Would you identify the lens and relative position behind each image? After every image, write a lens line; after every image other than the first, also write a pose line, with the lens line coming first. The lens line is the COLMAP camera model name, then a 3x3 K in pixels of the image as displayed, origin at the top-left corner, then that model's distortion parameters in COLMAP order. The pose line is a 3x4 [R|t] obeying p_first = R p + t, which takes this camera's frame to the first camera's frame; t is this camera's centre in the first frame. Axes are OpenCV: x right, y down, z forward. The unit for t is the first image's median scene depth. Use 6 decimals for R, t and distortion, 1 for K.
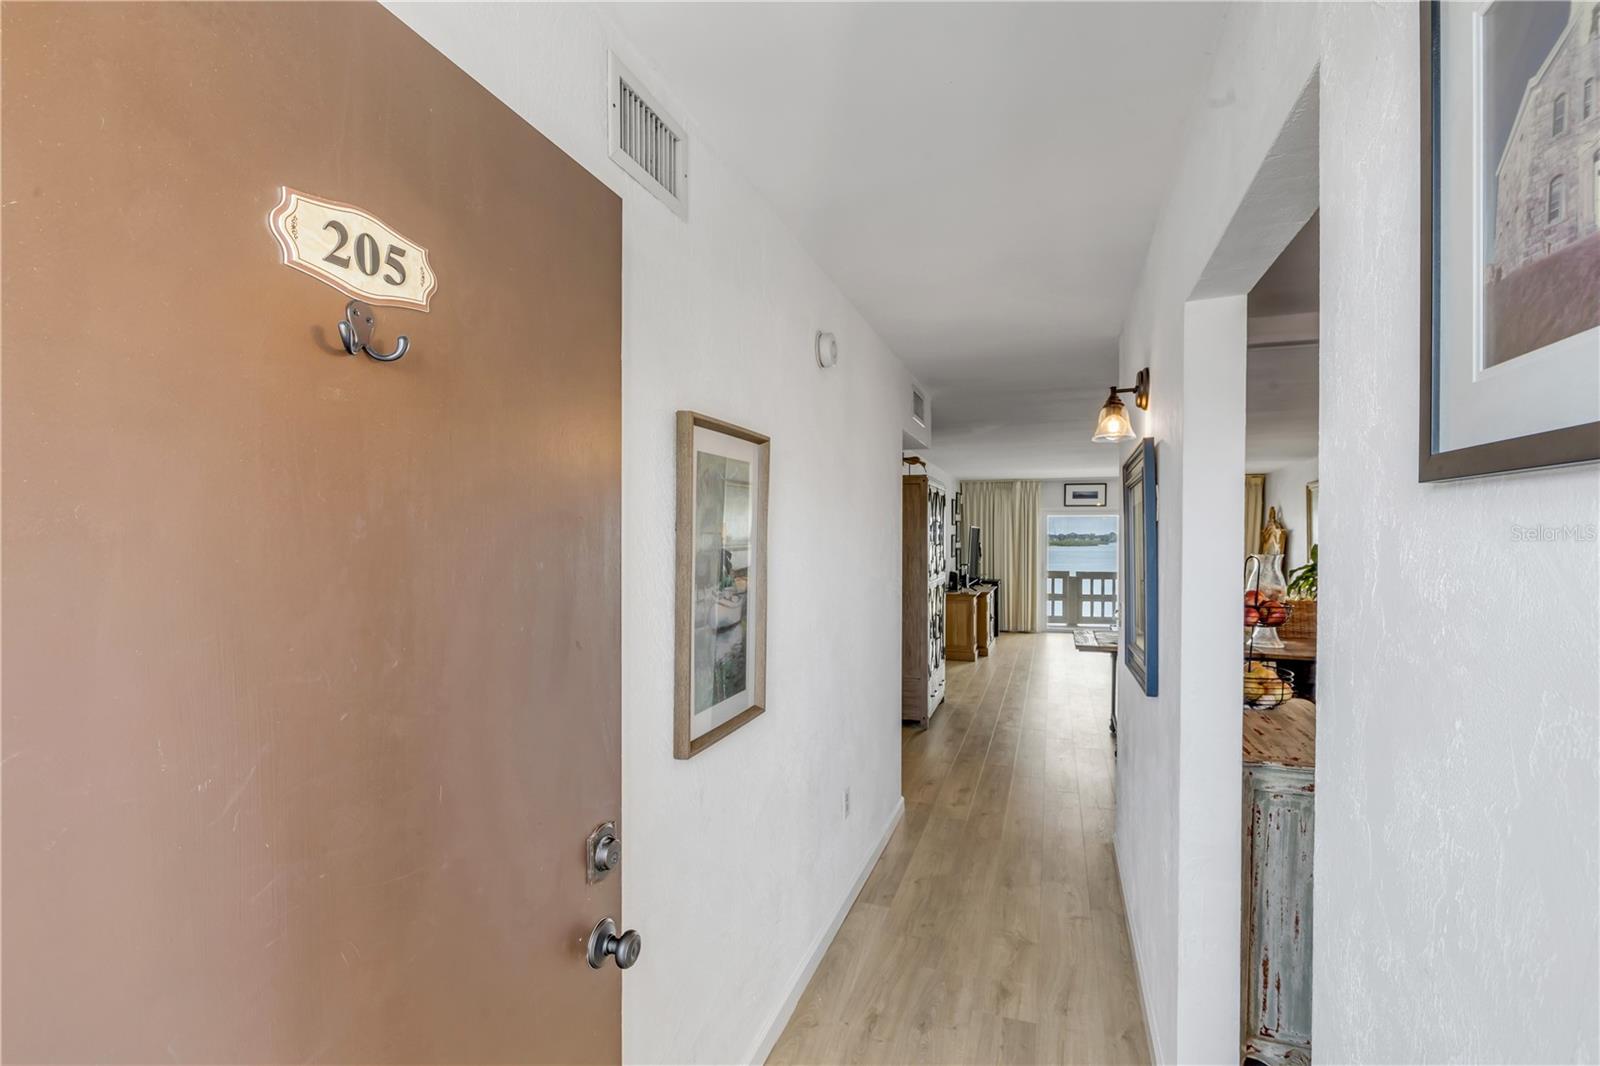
lens RADIAL K [[716.7, 0, 797.6], [0, 716.7, 537.7], [0, 0, 1]] dist [-0.002407, -0.000047]
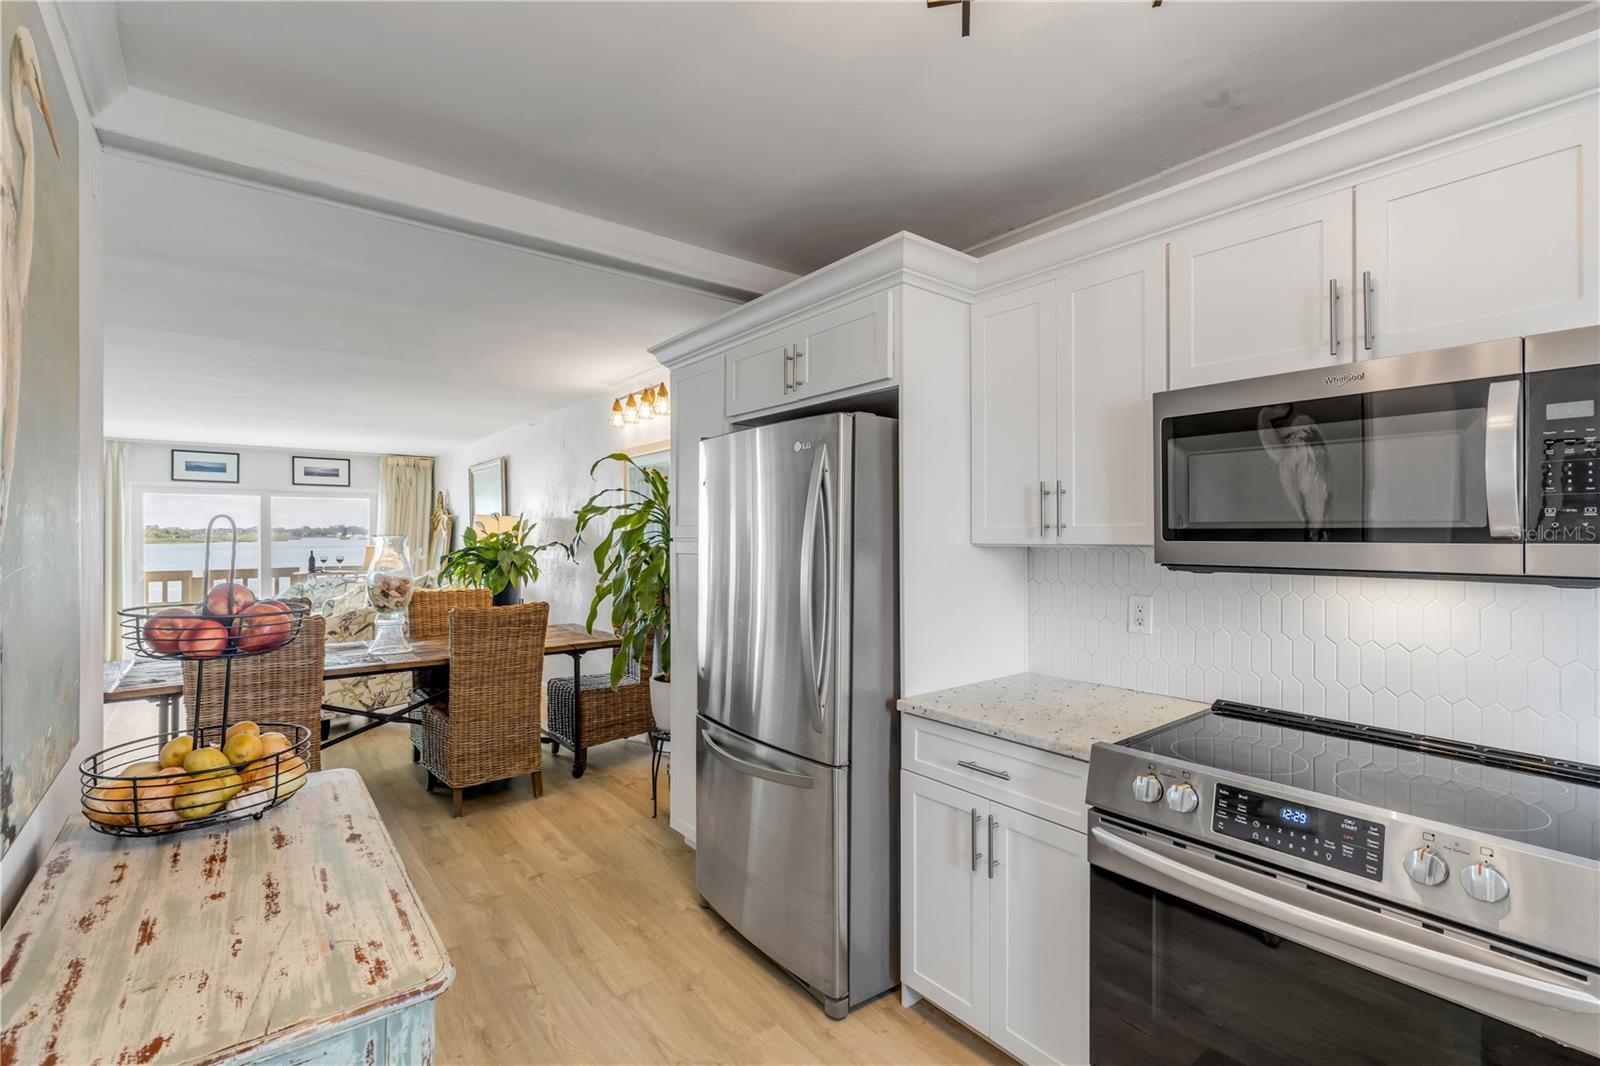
lens RADIAL K [[716.7, 0, 797.6], [0, 716.7, 537.7], [0, 0, 1]] dist [-0.002407, -0.000047]
pose [[0.525568, -0.010724, 0.850684, 0.092461], [0.003066, 0.999938, 0.010711, 0.008001], [-0.850746, -0.003021, 0.525568, 0.088010]]
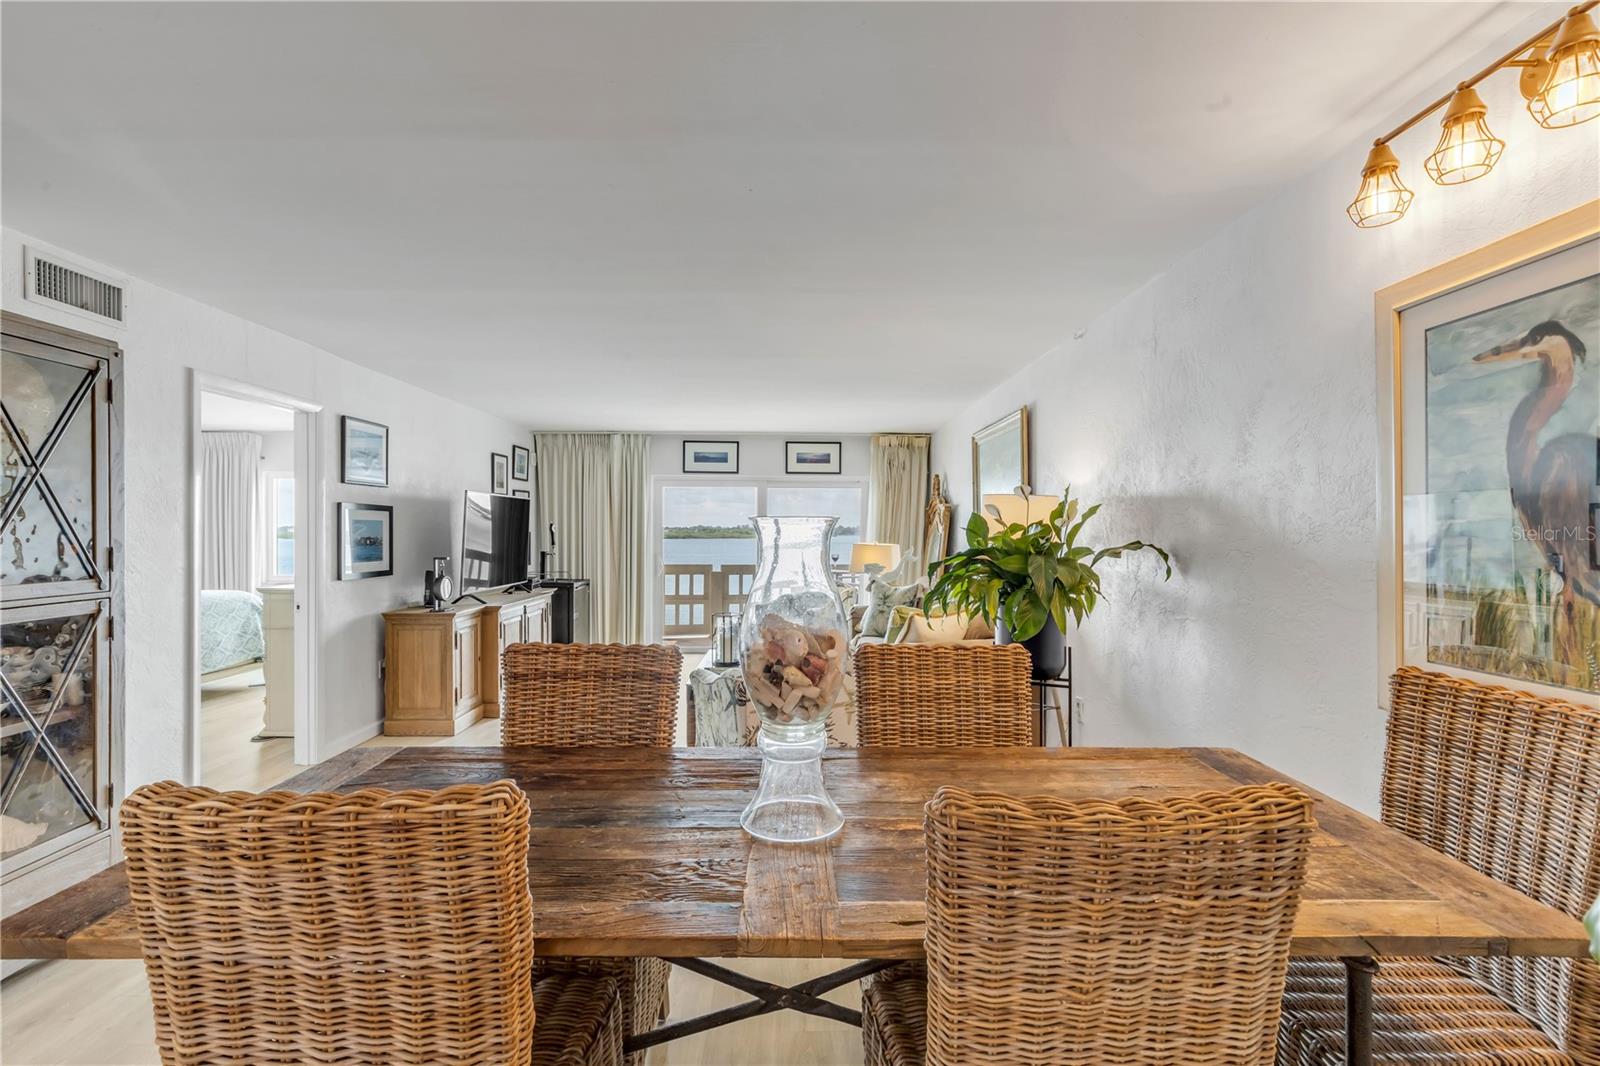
lens RADIAL K [[727.3, 0, 781.2], [0, 727.3, 532.5], [0, 0, 1]] dist [0.002429, 0.000289]
pose [[0.943474, -0.000085, 0.331445, 0.230870], [-0.001240, 0.999992, 0.003787, 0.012051], [-0.331443, -0.003984, 0.943467, 0.302421]]
